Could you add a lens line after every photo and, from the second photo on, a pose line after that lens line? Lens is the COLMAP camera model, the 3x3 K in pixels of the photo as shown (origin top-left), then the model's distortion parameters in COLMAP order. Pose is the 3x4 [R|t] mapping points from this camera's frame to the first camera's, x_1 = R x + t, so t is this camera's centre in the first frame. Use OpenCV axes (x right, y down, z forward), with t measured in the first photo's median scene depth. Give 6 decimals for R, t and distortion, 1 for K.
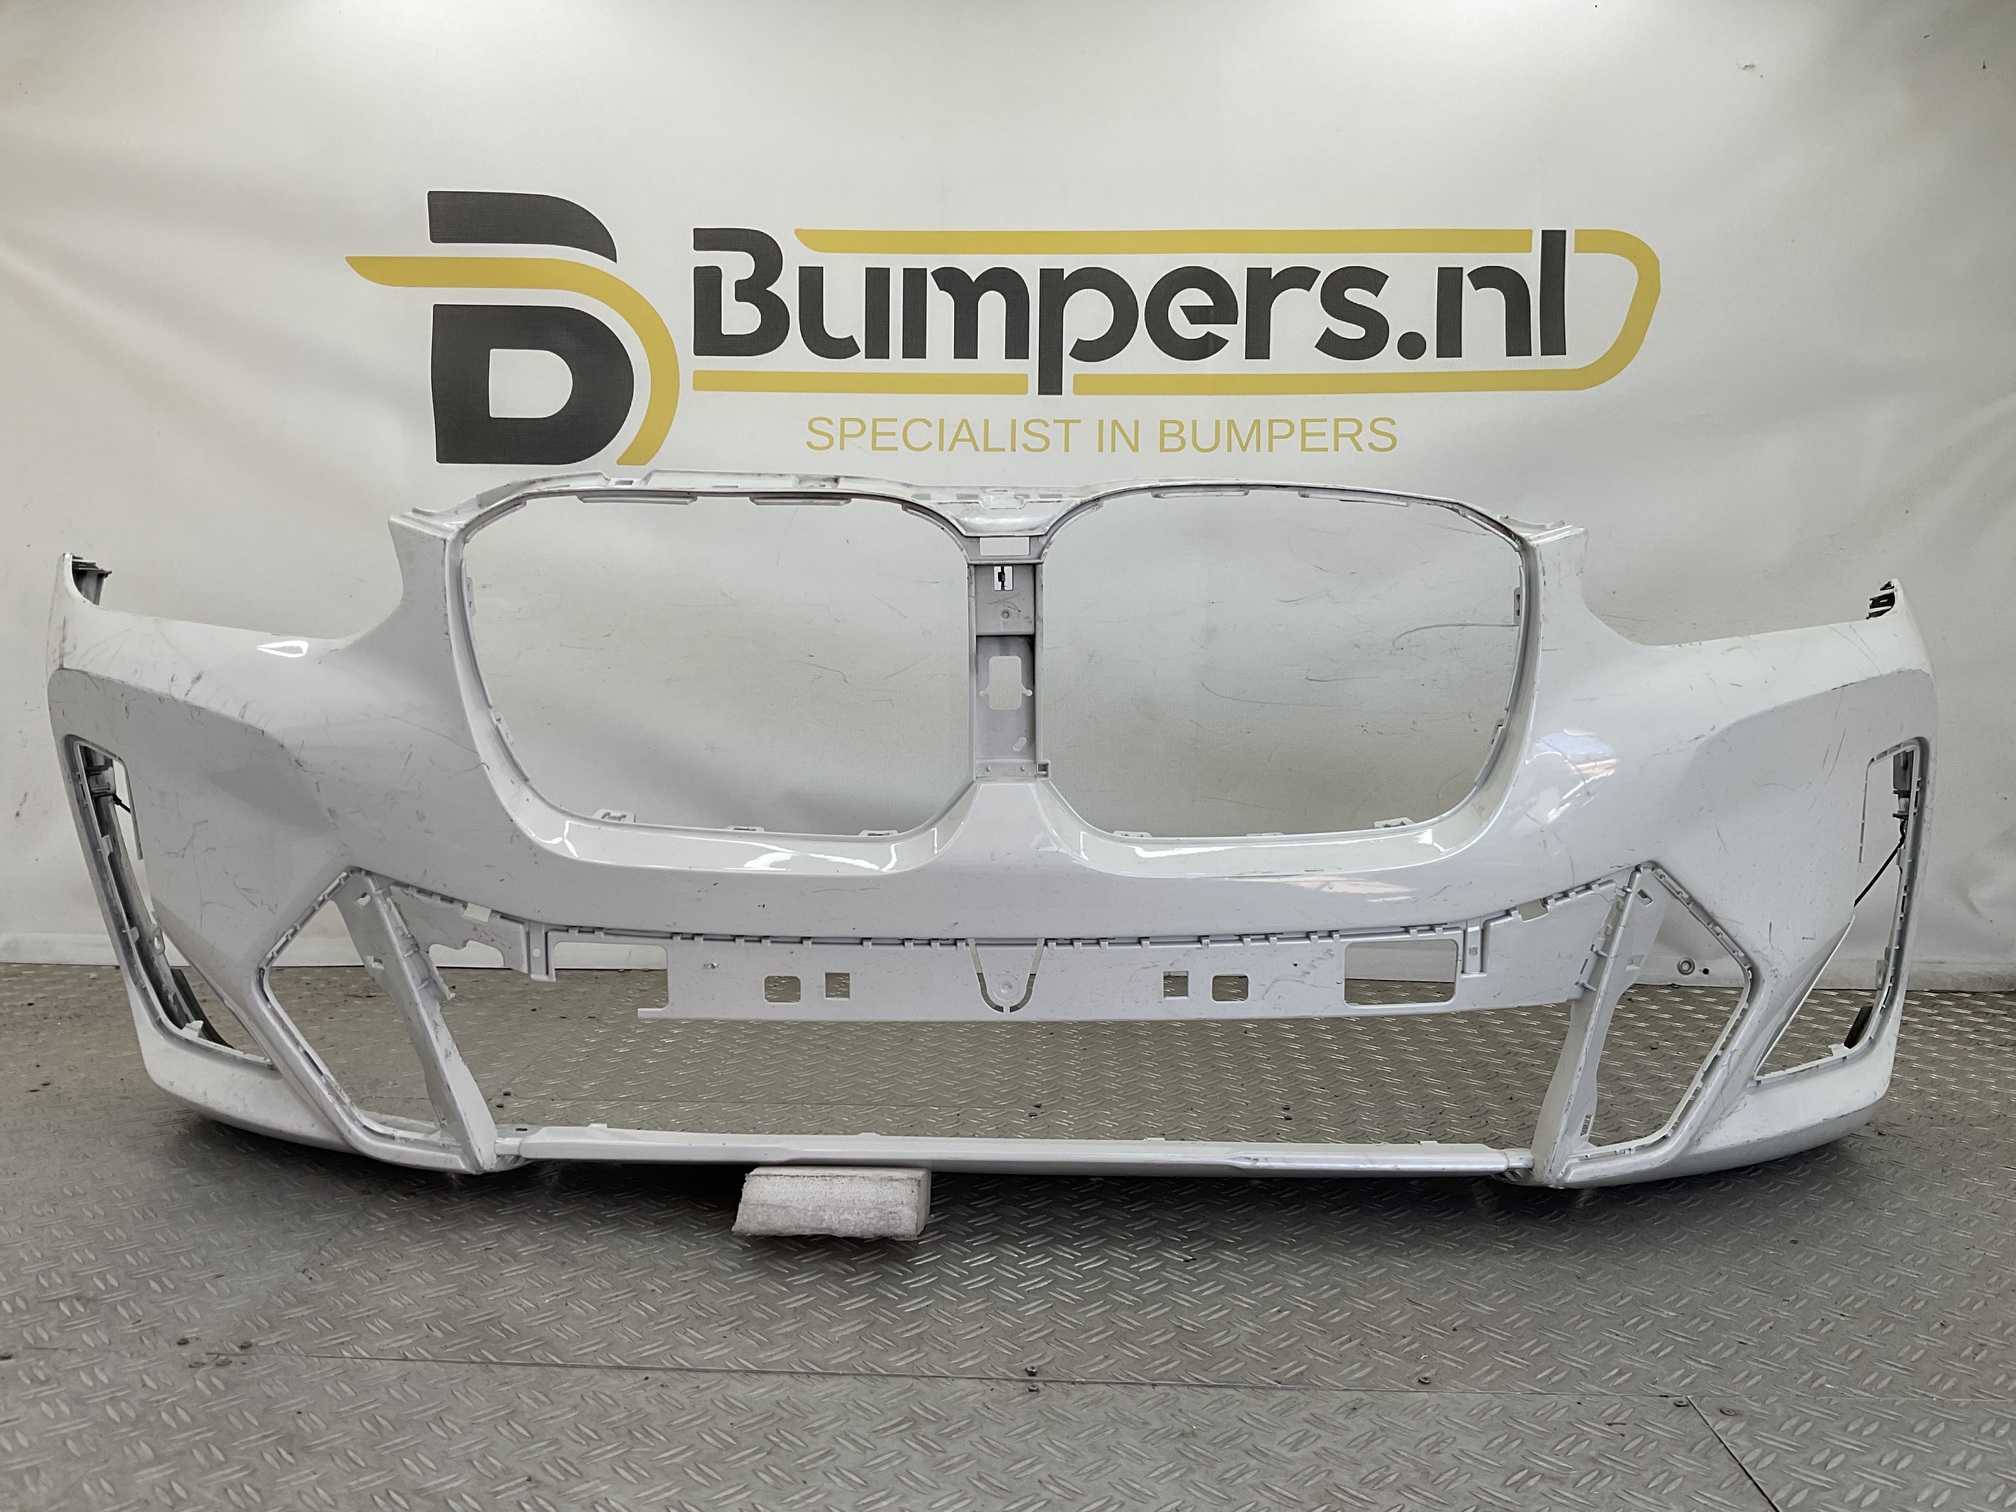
lens RADIAL K [[1663.6, 0, 1000.7], [0, 1663.6, 745.4], [0, 0, 1]] dist [0.080000, -0.150633]
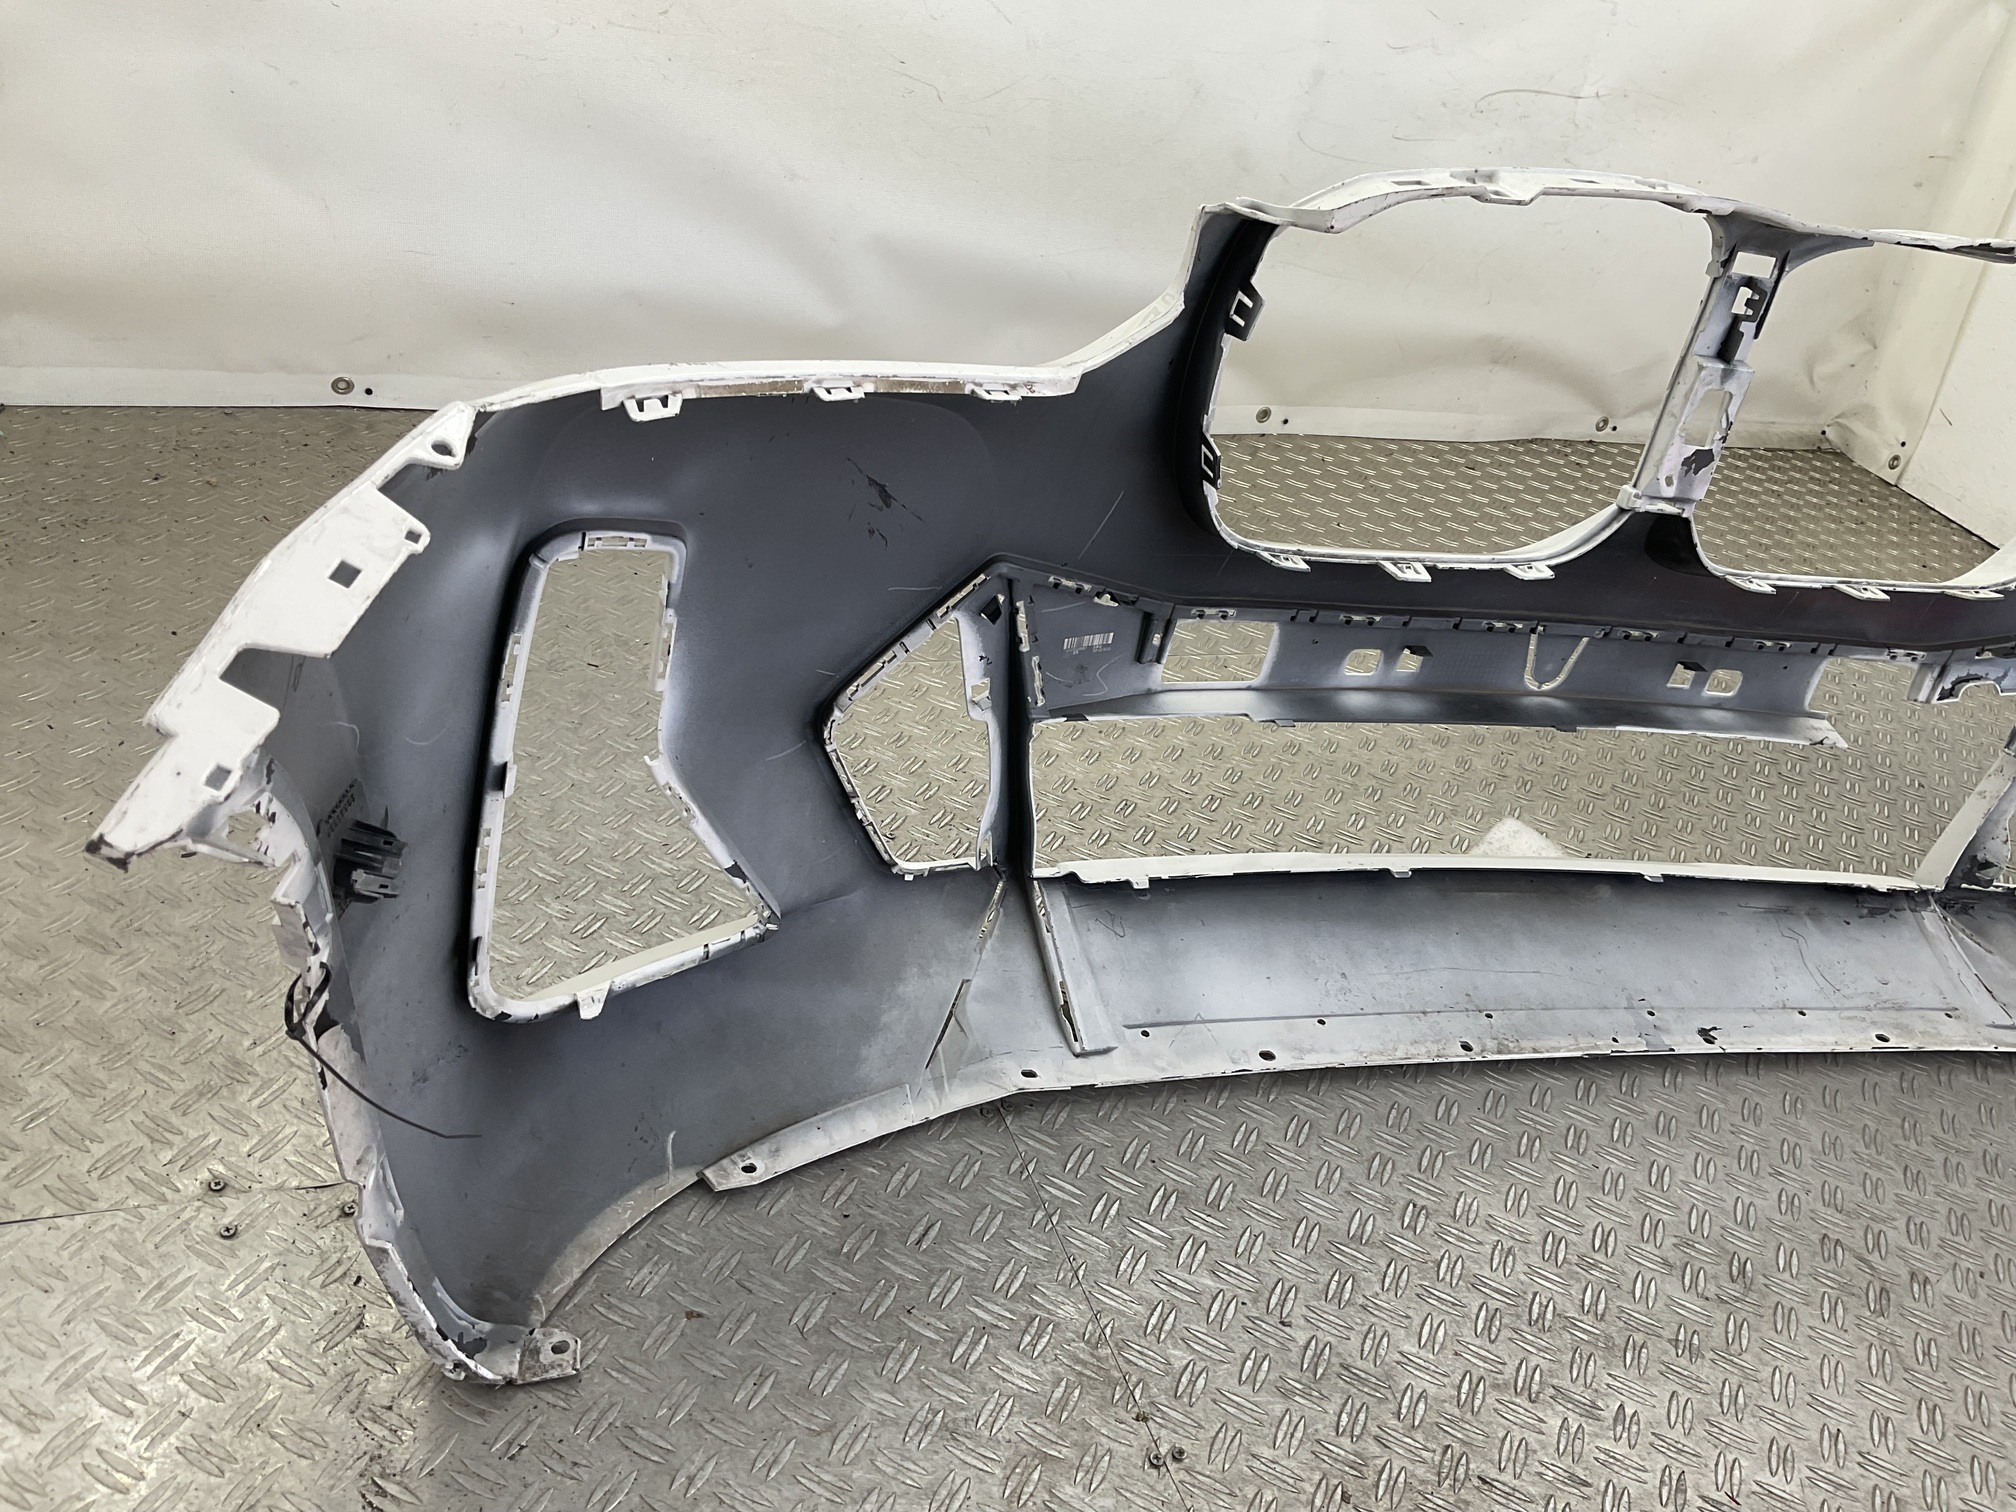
lens RADIAL K [[1663.6, 0, 1002.4], [0, 1663.6, 750.5], [0, 0, 1]] dist [0.080000, -0.150633]
pose [[0.917843, -0.070510, 0.390630, -0.426829], [-0.128765, 0.877991, 0.461032, -0.146970], [-0.375477, -0.473455, 0.796779, 0.147679]]
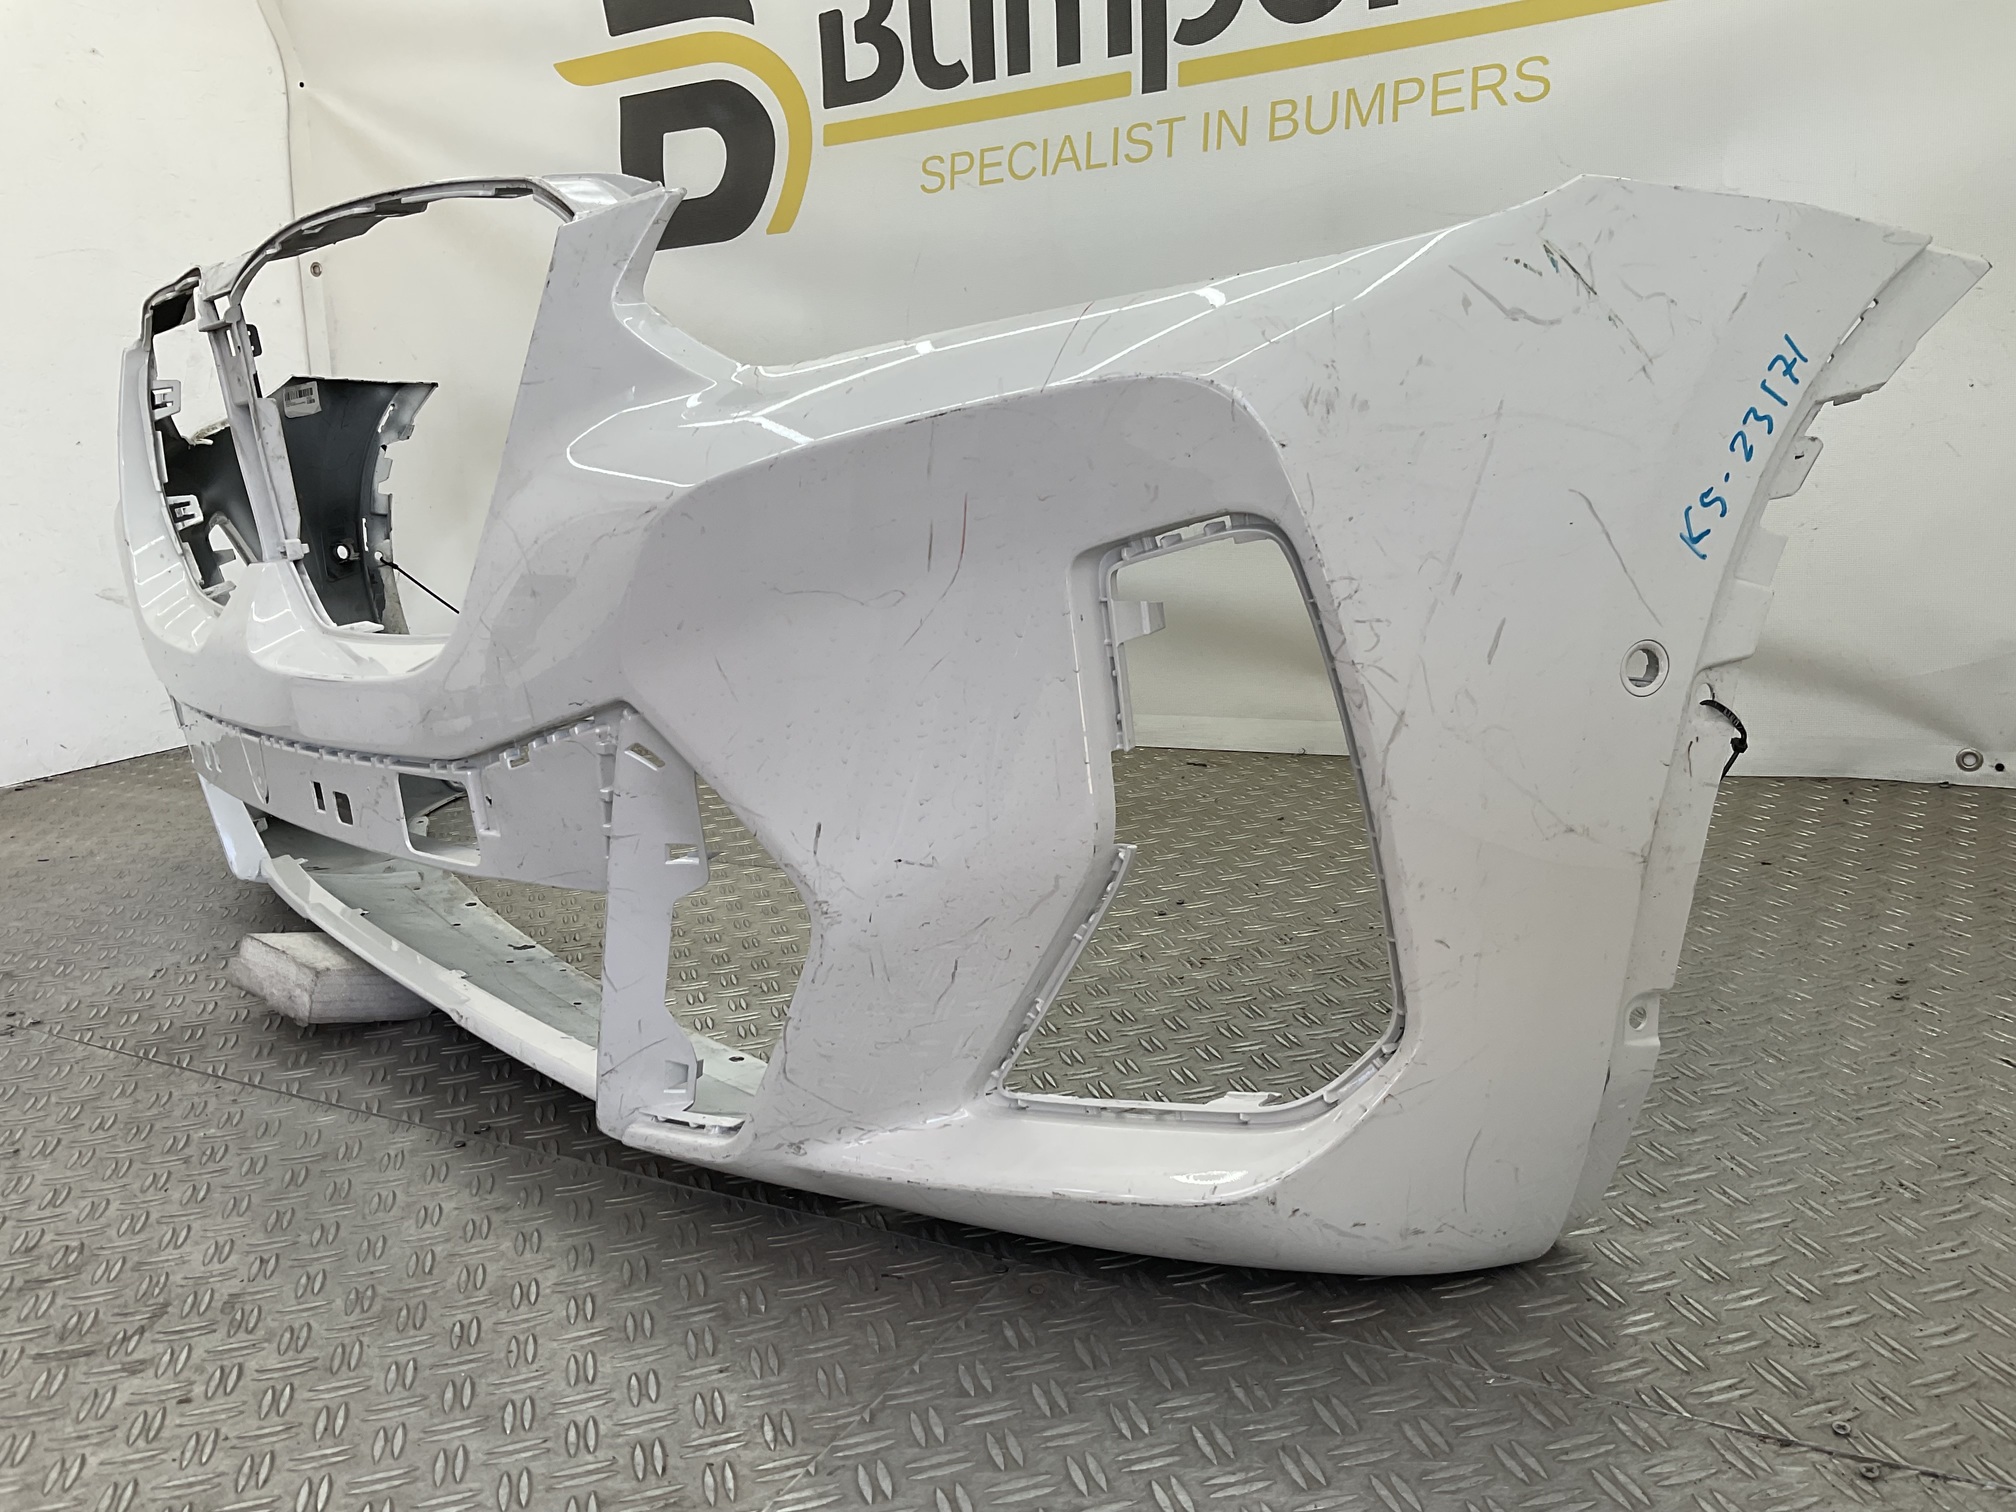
lens RADIAL K [[1663.6, 0, 998.2], [0, 1663.6, 746.7], [0, 0, 1]] dist [0.080000, -0.150633]
pose [[0.875722, 0.029239, -0.481930, 0.394563], [0.040035, 0.990330, 0.132831, 0.010063], [0.481153, -0.135616, 0.866083, 0.151461]]
